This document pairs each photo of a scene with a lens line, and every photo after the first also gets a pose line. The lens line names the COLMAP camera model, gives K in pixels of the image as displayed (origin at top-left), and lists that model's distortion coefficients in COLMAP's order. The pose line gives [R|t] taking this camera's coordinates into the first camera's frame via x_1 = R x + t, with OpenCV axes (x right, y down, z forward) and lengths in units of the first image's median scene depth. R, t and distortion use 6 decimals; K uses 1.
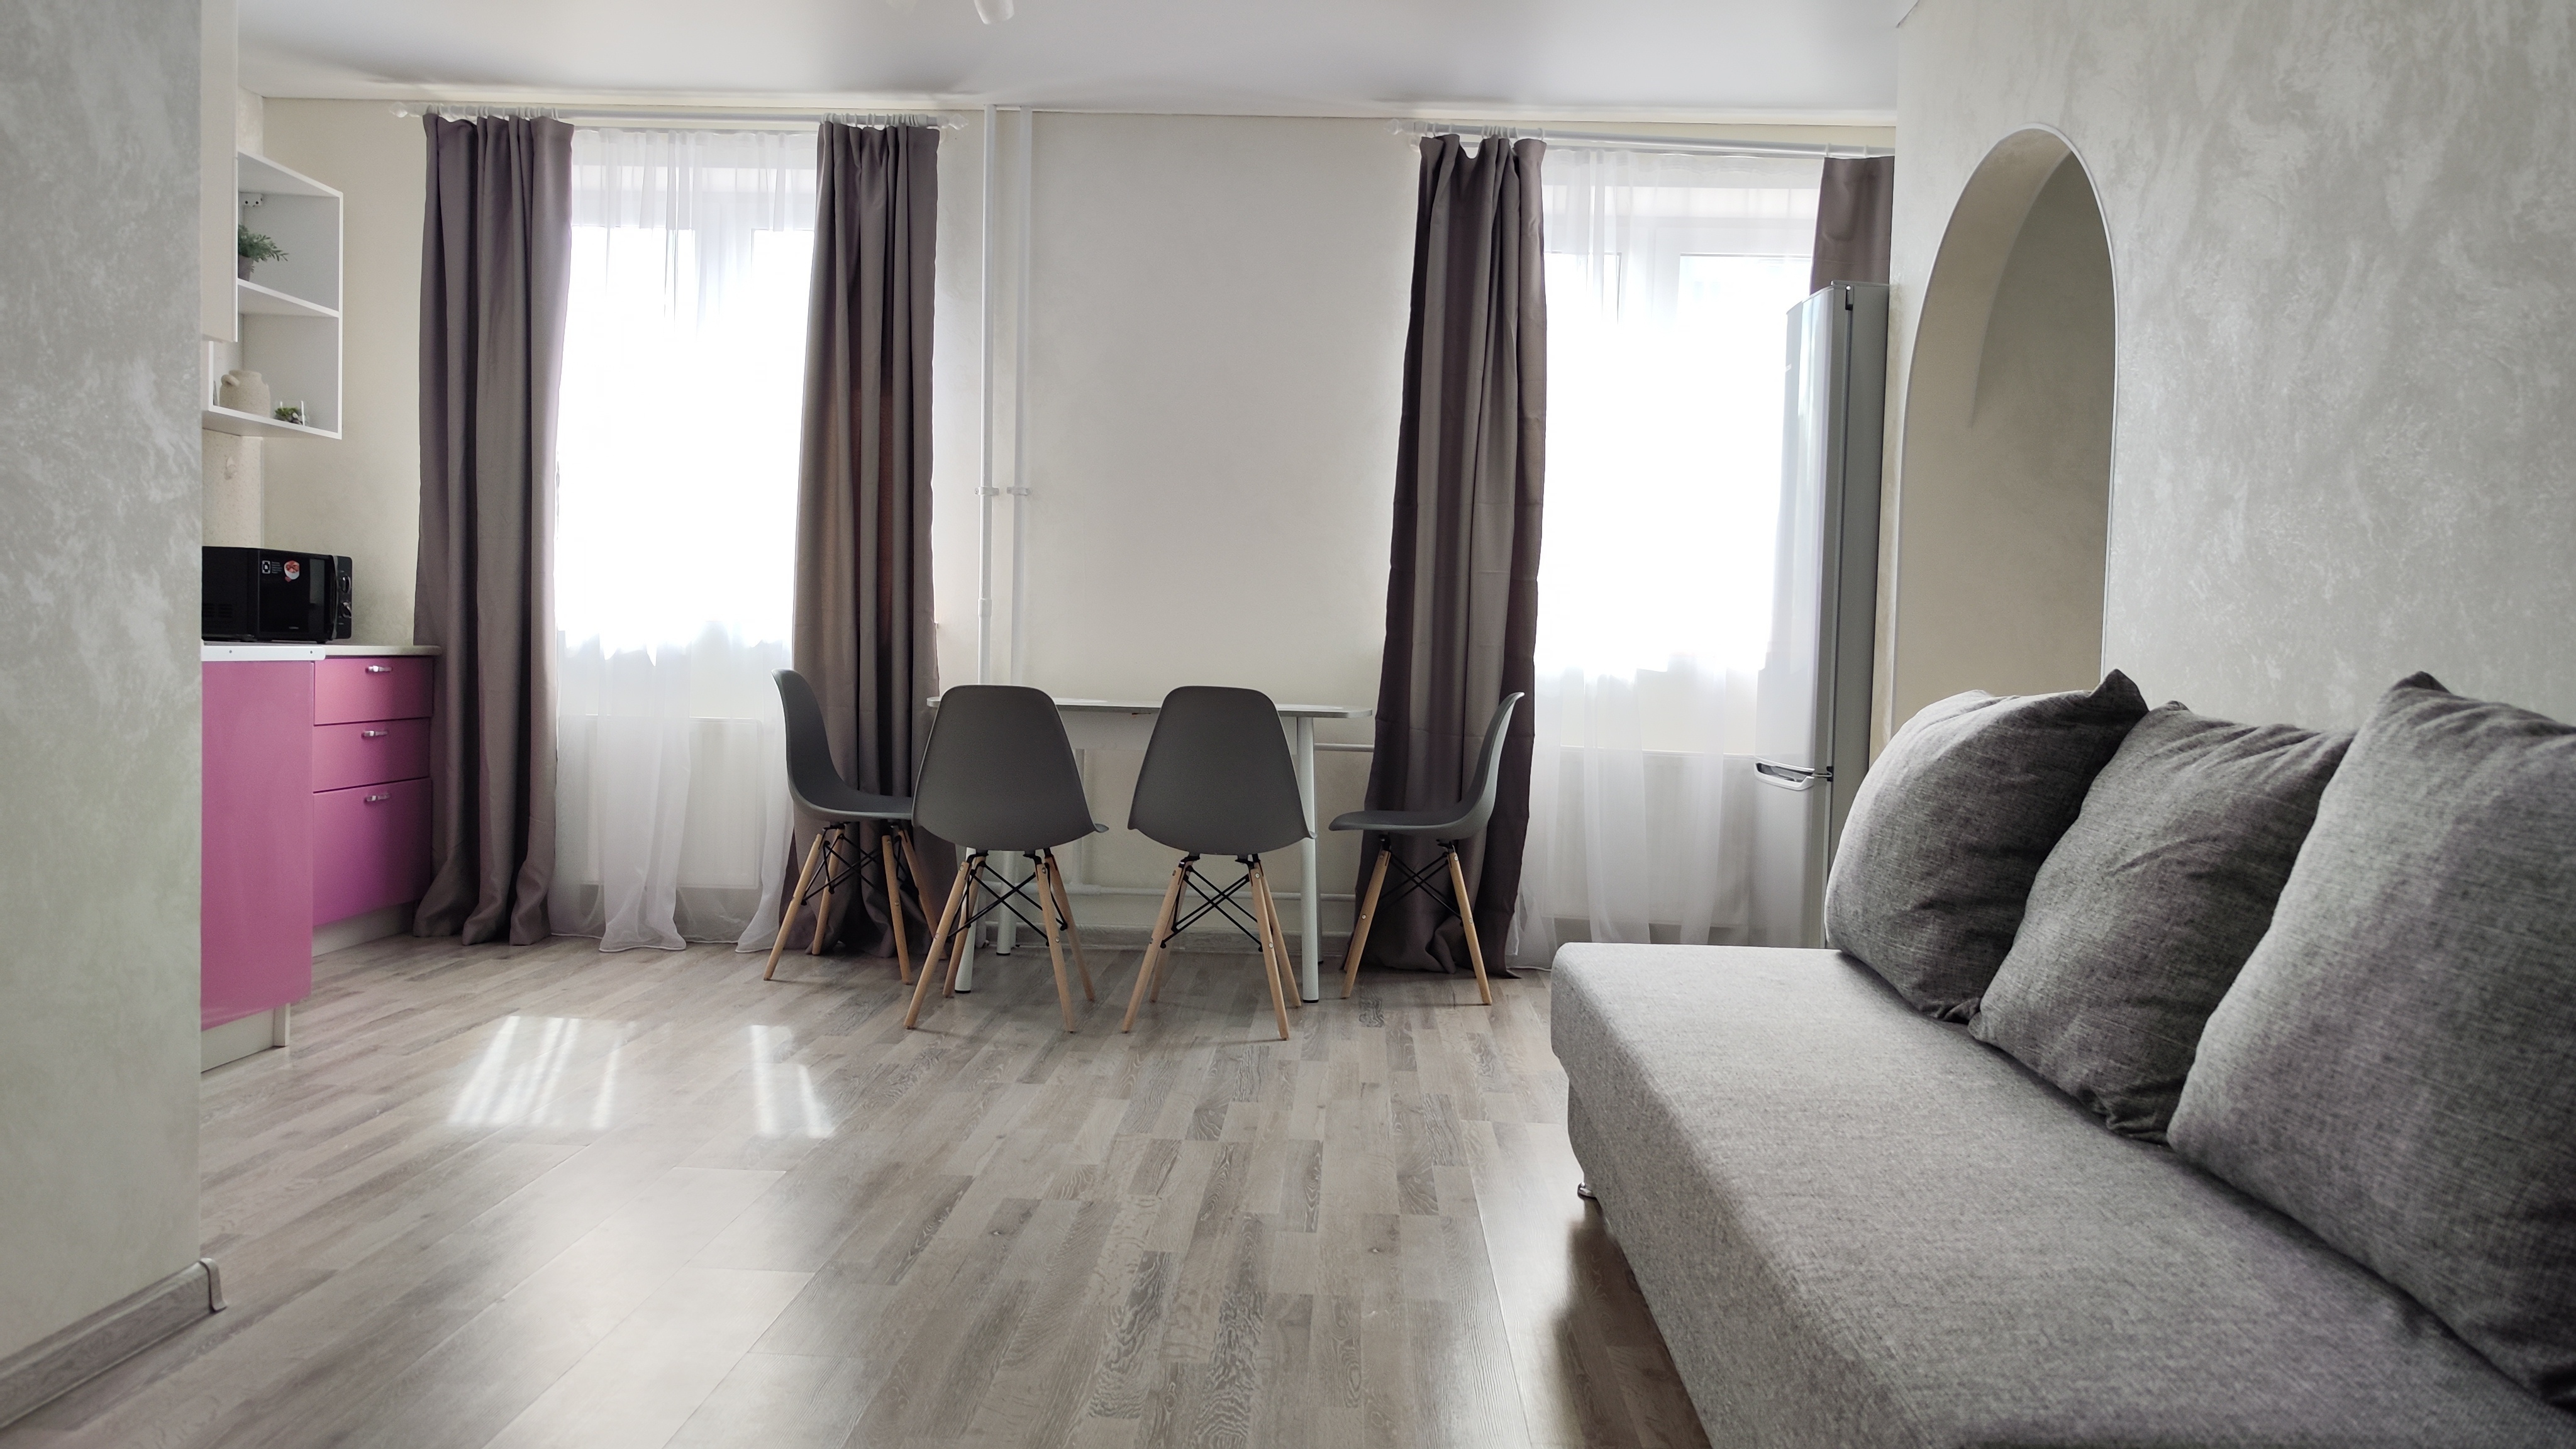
lens RADIAL K [[1731.2, 0, 1283.0], [0, 1731.2, 733.6], [0, 0, 1]] dist [0.005676, -0.004761]
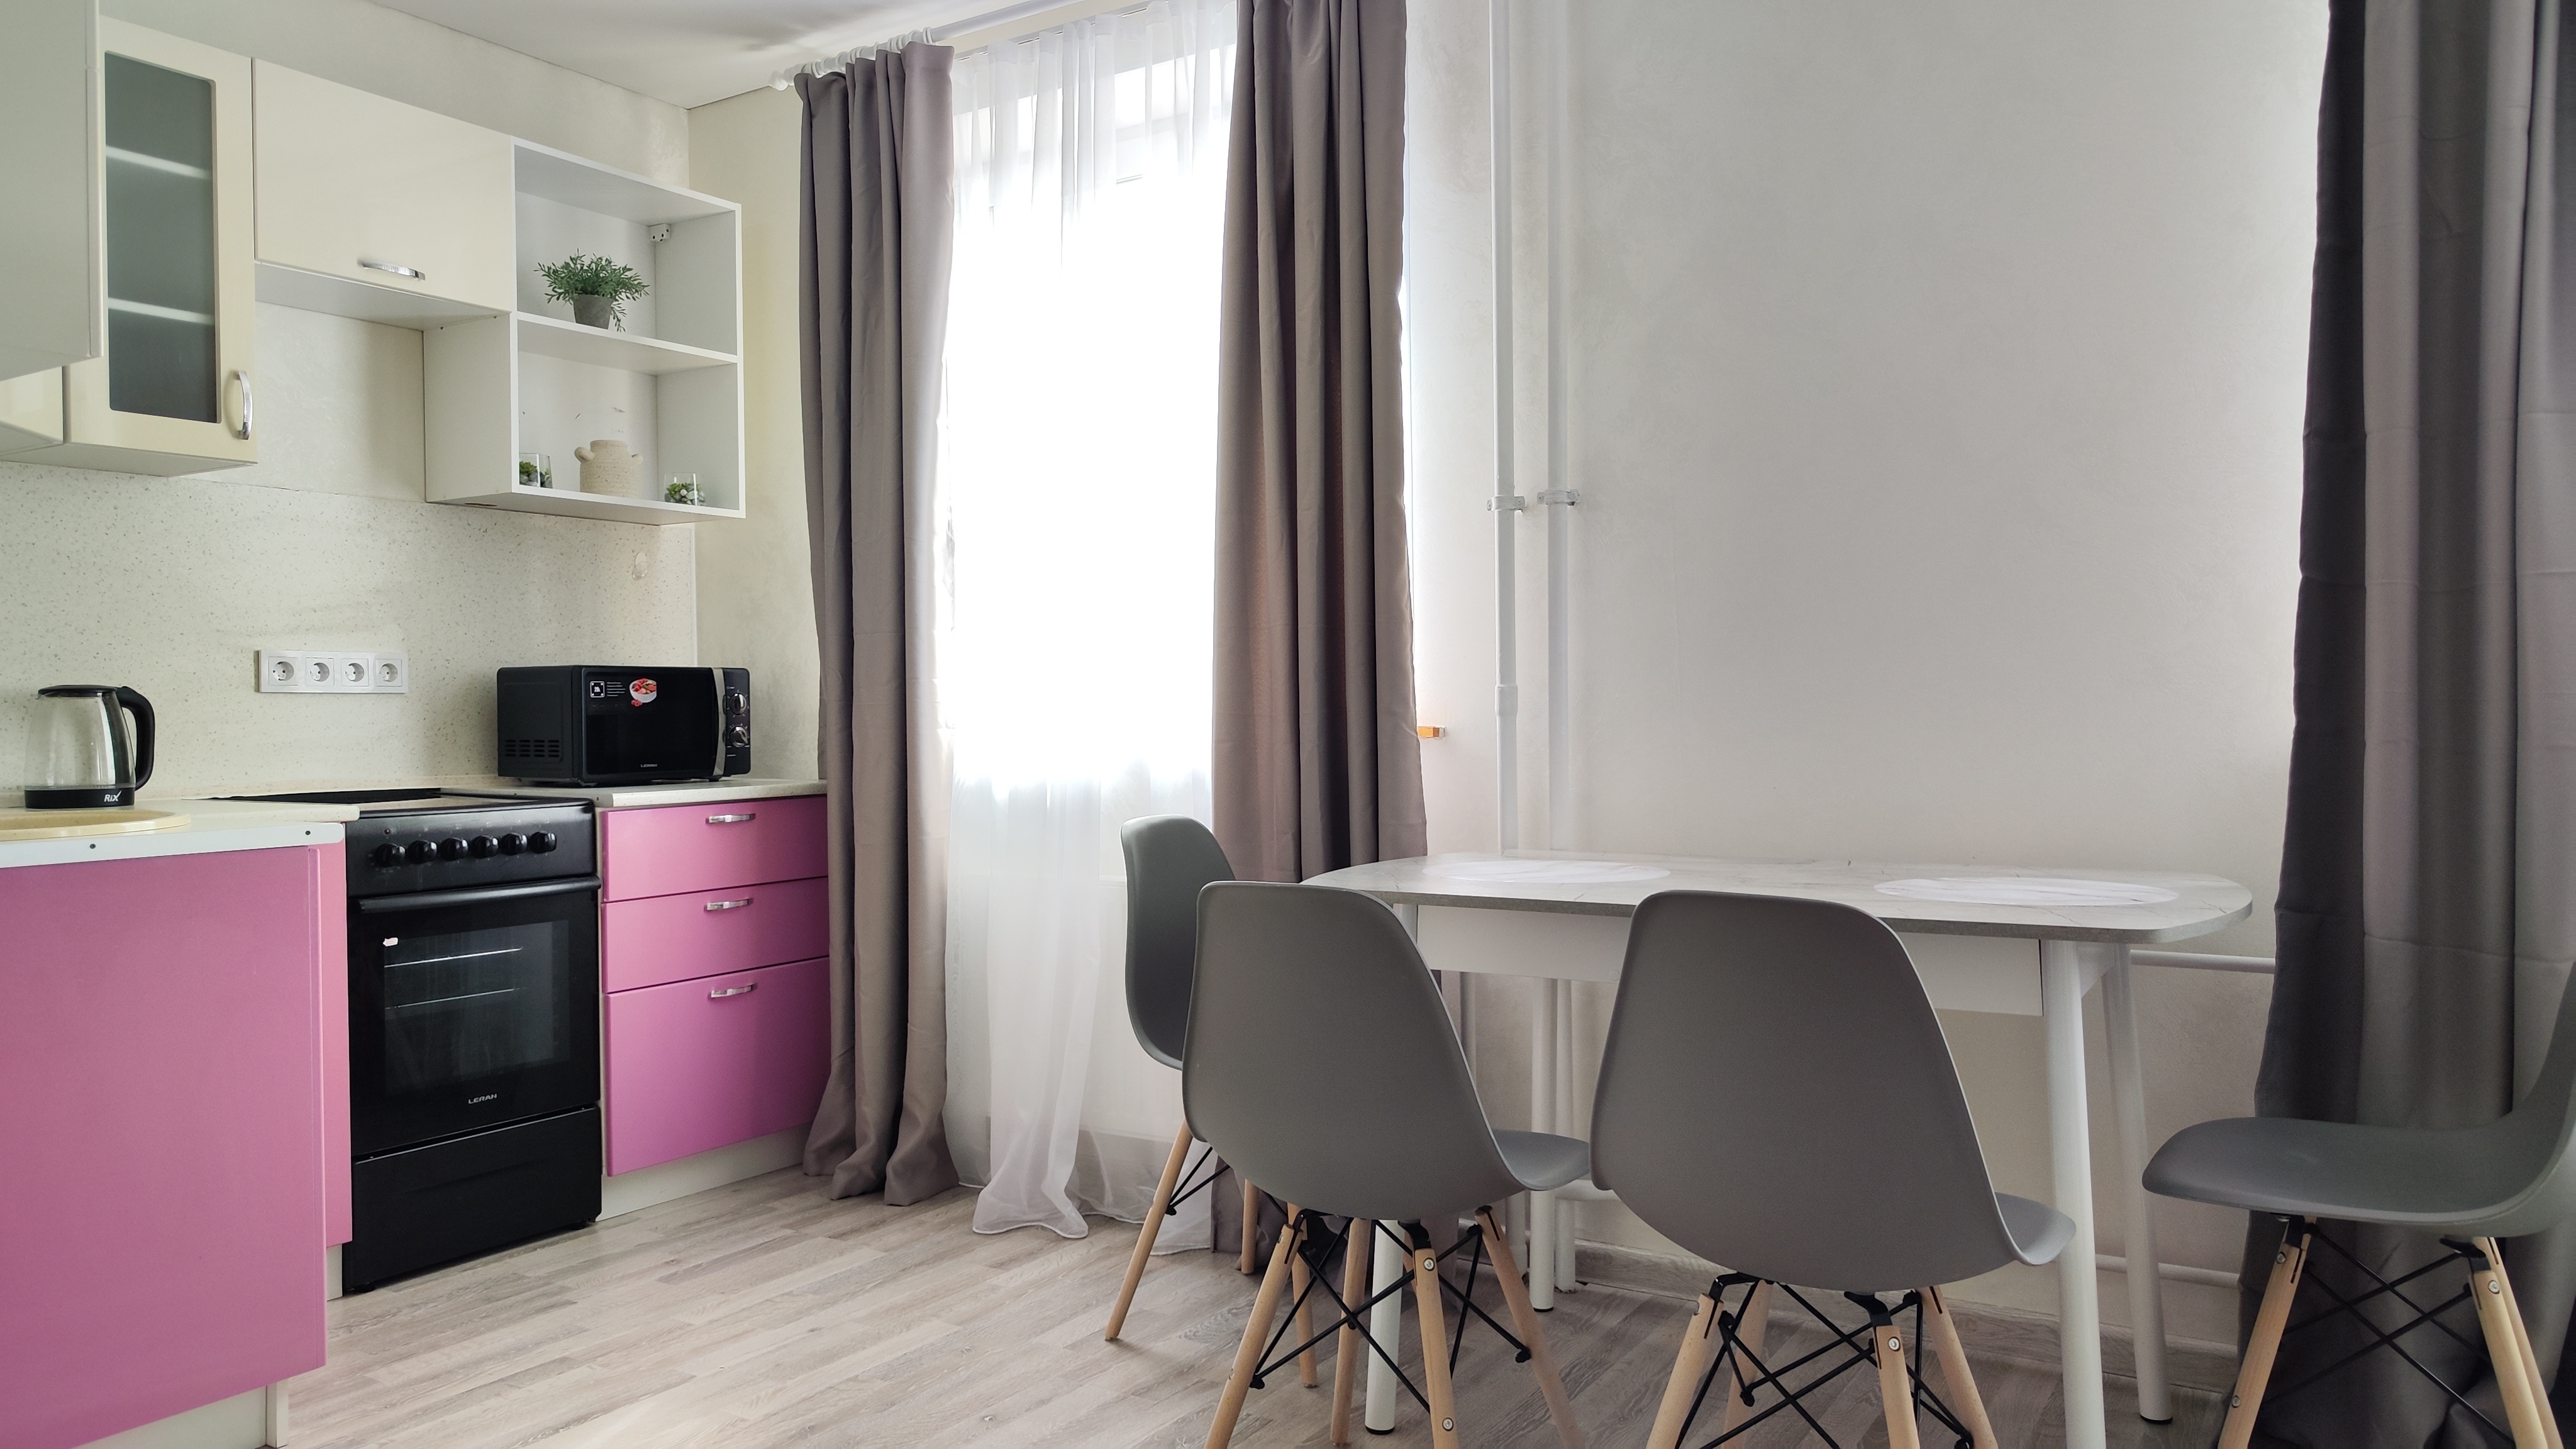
lens RADIAL K [[1768.0, 0, 1260.8], [0, 1768.0, 720.7], [0, 0, 1]] dist [0.070117, -0.078005]
pose [[0.863864, -0.035959, -0.502439, 0.060900], [0.014732, 0.998826, -0.046155, -0.040071], [0.503509, 0.032470, 0.863380, 0.450306]]
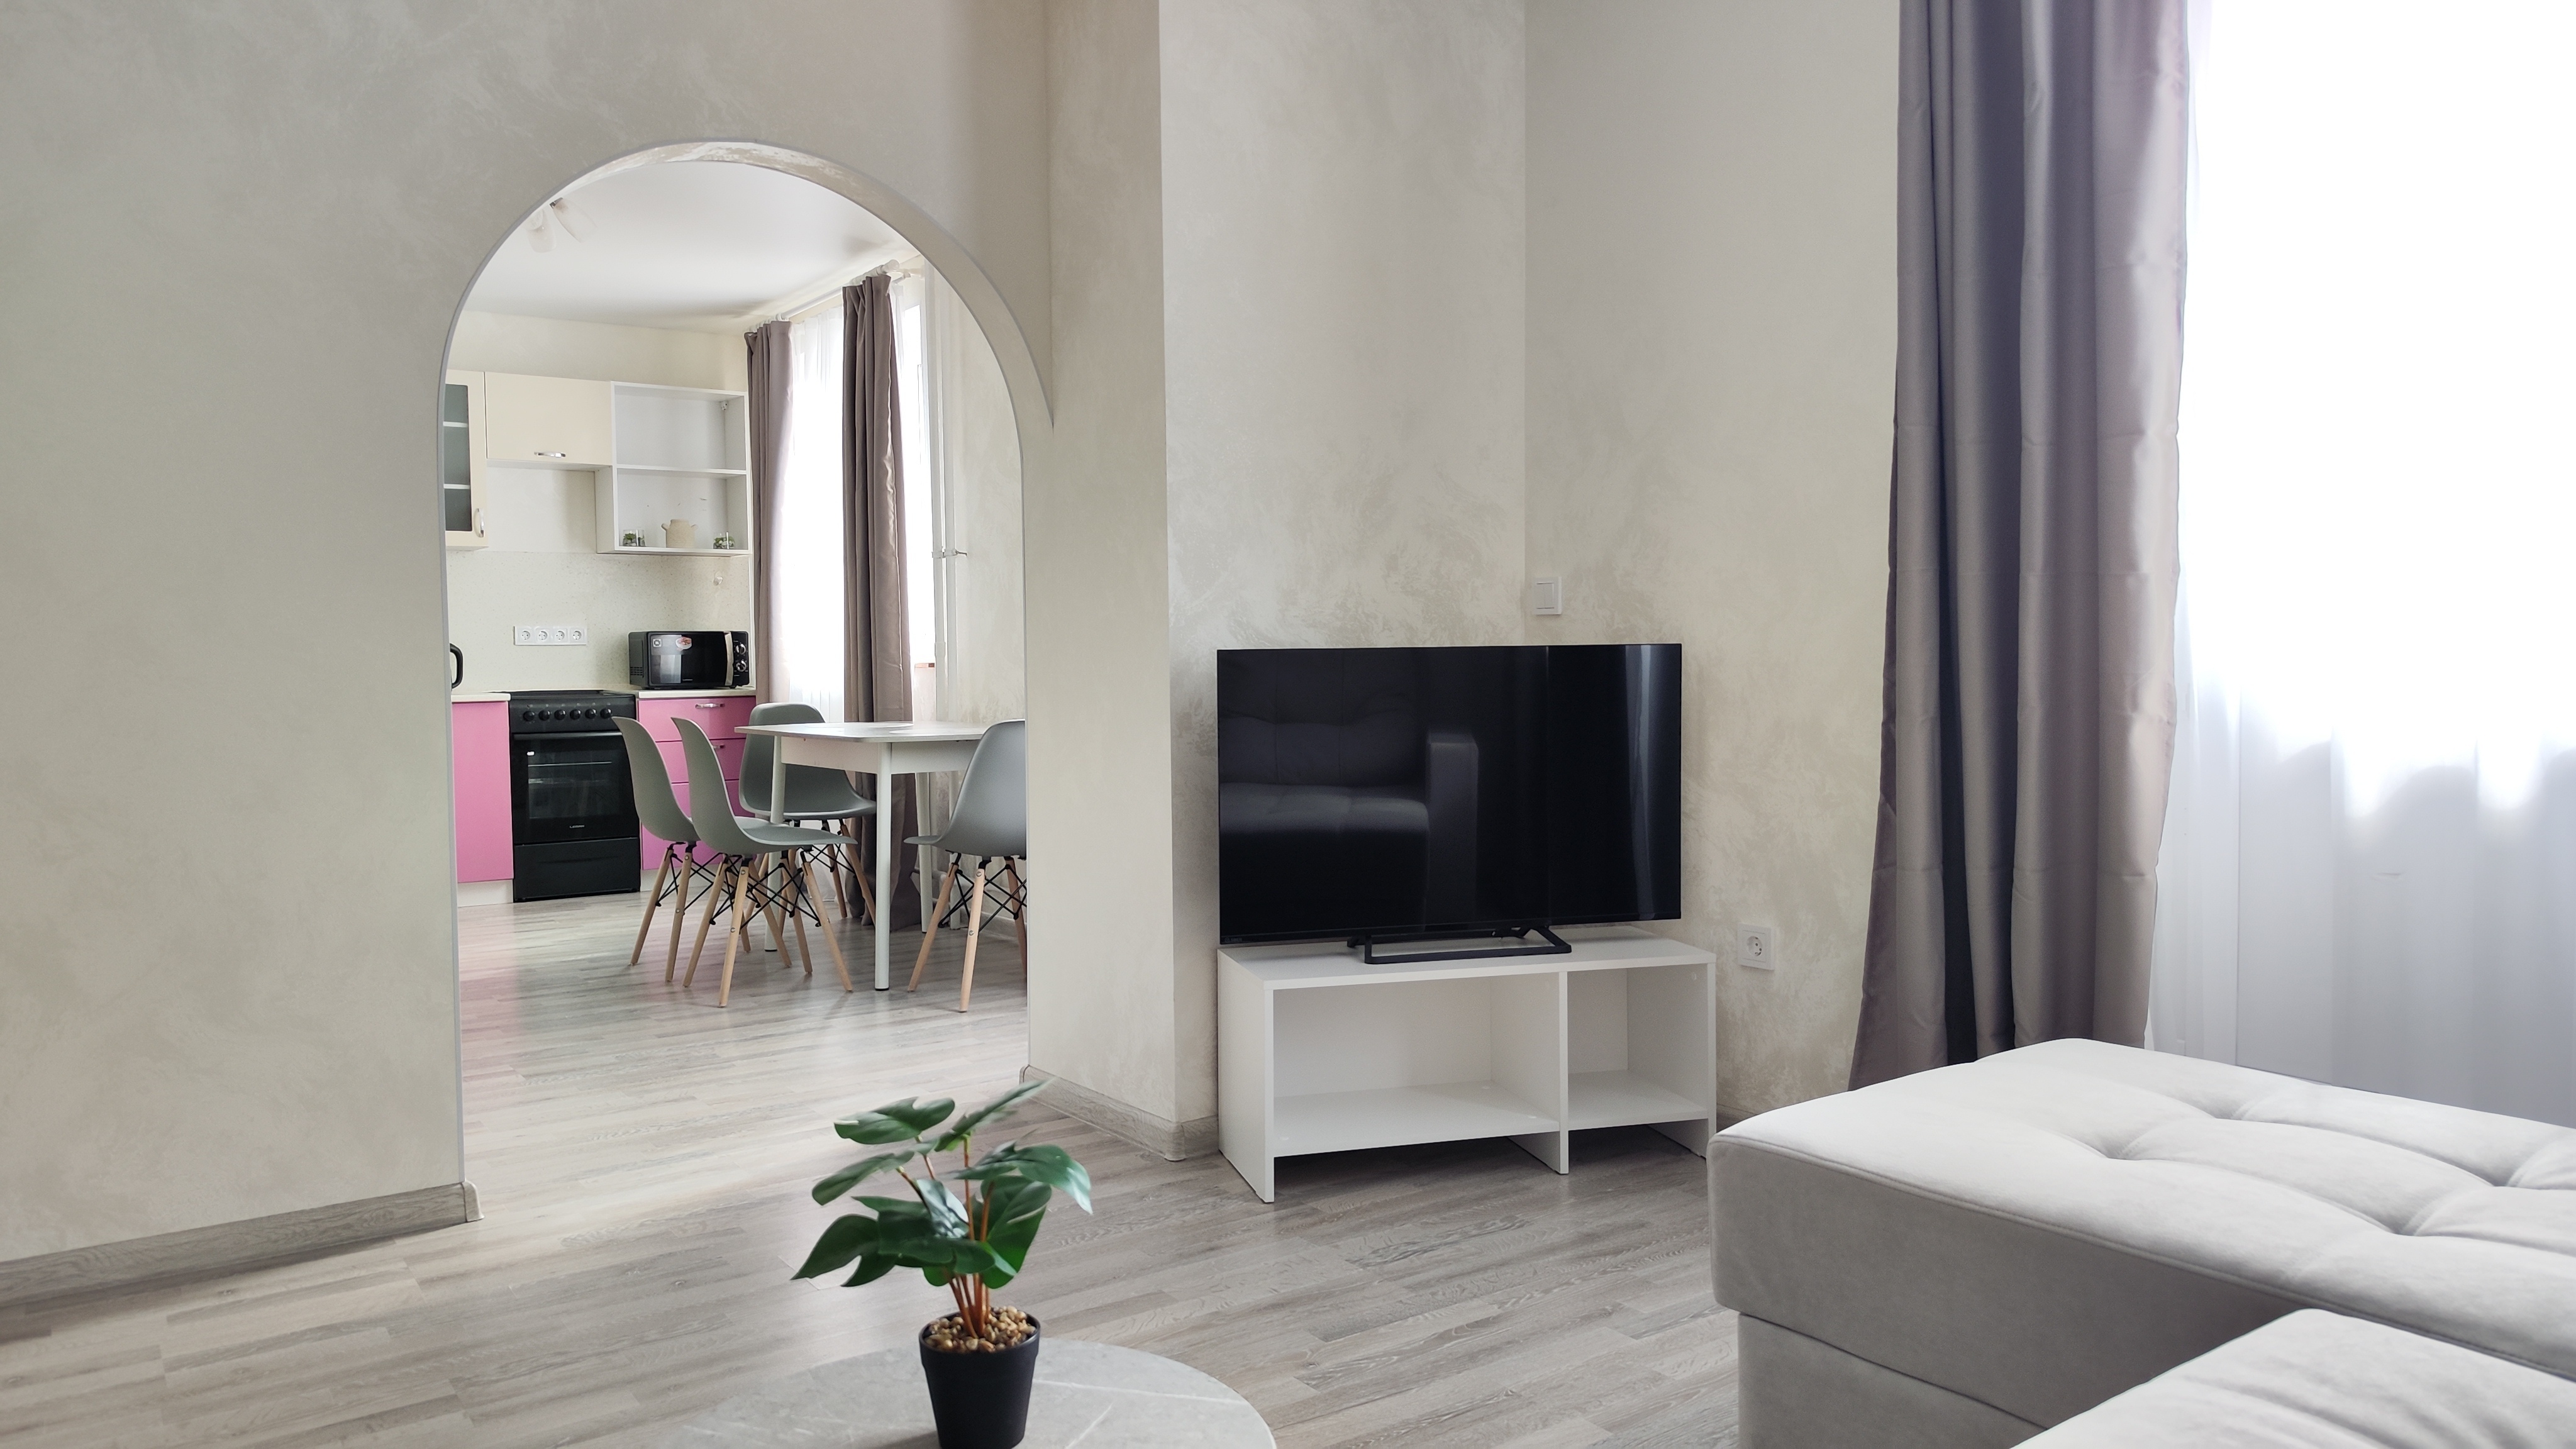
lens RADIAL K [[1731.2, 0, 1283.0], [0, 1731.2, 733.6], [0, 0, 1]] dist [0.005676, -0.004761]
pose [[0.617764, 0.001575, -0.786362, 0.985123], [-0.005925, 0.999979, -0.002653, -0.011846], [0.786341, 0.006298, 0.617761, 0.452398]]
